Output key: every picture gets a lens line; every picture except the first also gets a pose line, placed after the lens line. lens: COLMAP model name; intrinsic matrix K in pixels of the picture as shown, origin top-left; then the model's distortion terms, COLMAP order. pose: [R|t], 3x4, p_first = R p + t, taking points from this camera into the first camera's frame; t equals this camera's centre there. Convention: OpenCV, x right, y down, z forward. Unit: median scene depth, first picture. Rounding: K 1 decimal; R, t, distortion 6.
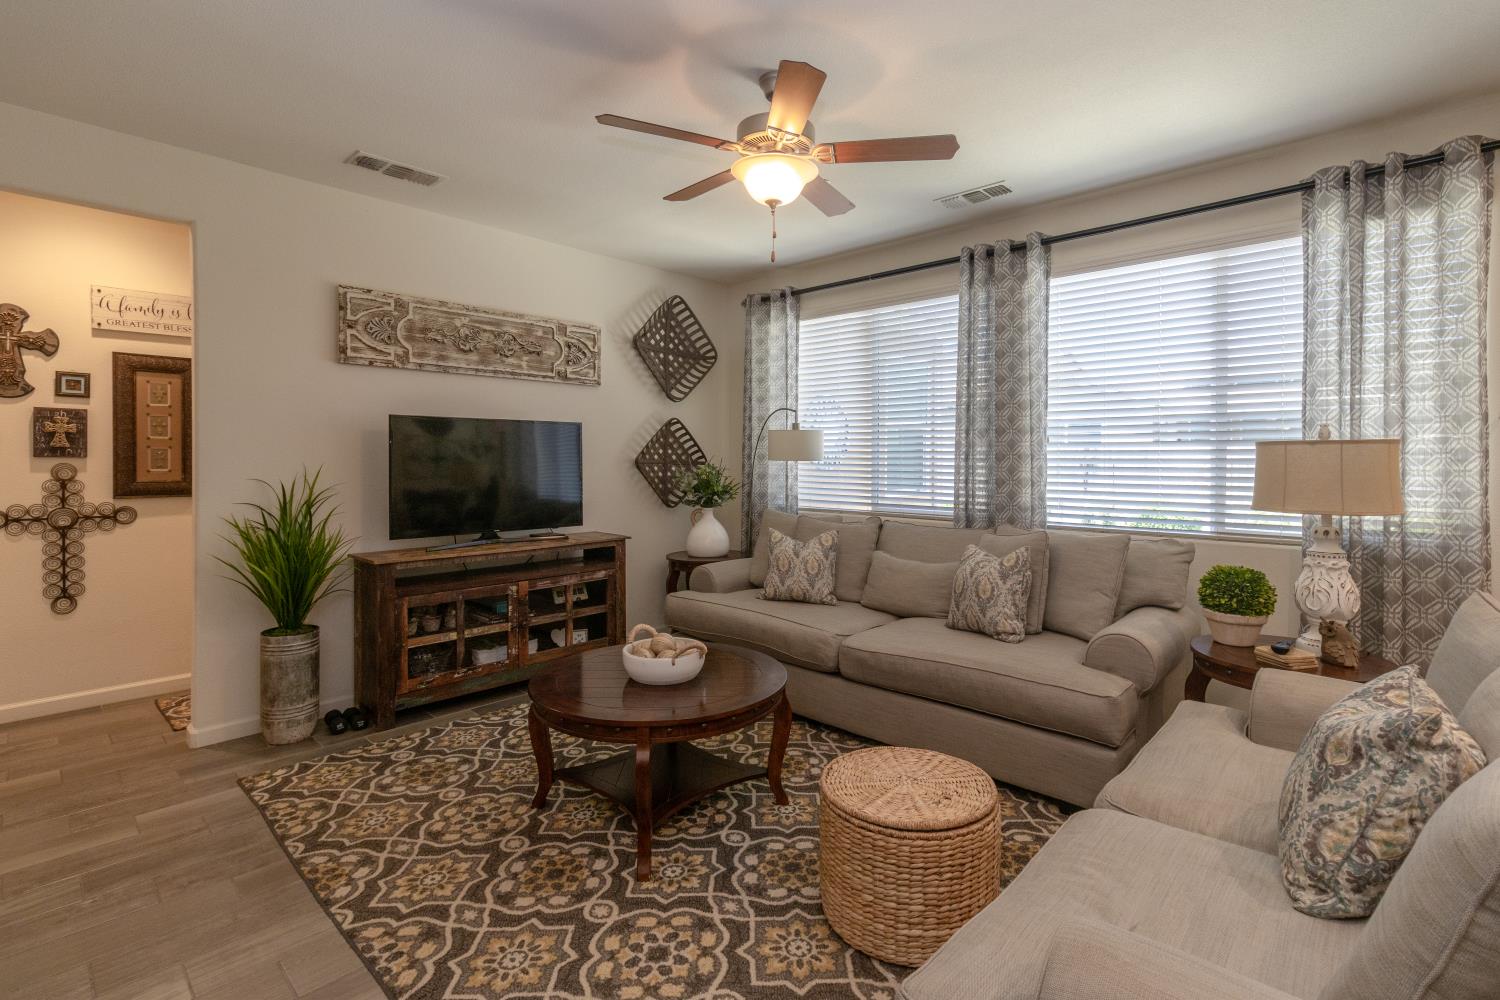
lens RADIAL K [[705.7, 0, 773.9], [0, 705.7, 466.0], [0, 0, 1]] dist [0.003170, 0.000314]
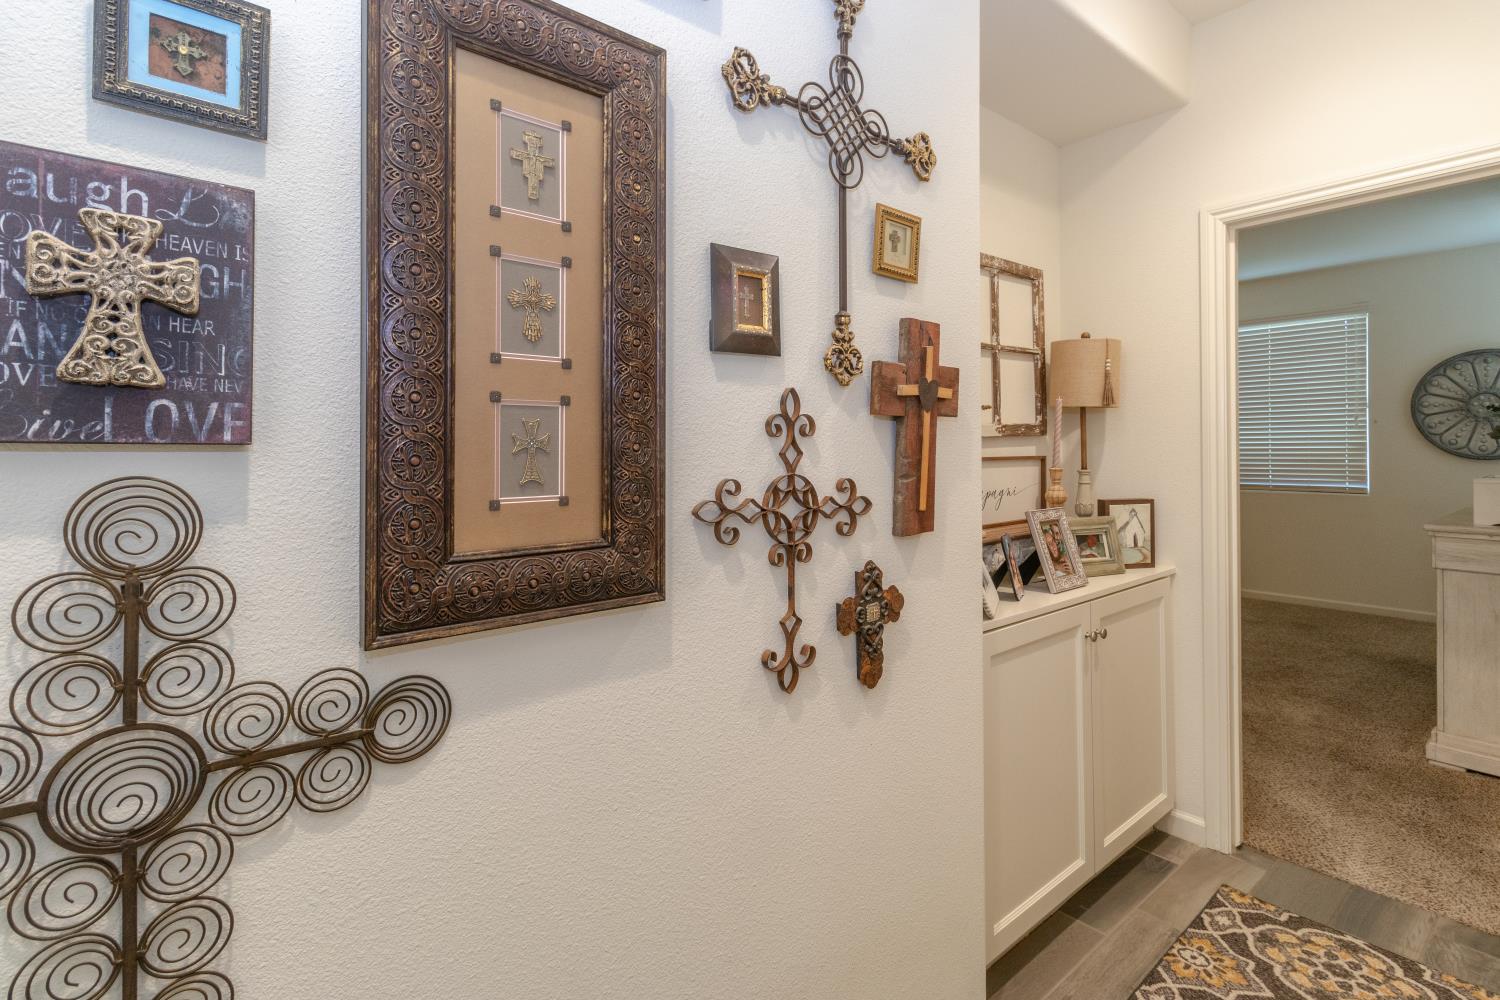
lens RADIAL K [[705.7, 0, 763.8], [0, 705.7, 442.9], [0, 0, 1]] dist [0.003170, 0.000314]
pose [[0.991041, -0.007850, -0.133329, -0.812449], [0.005262, 0.999791, -0.019750, -0.008173], [0.133456, 0.018872, 0.990875, 0.834678]]
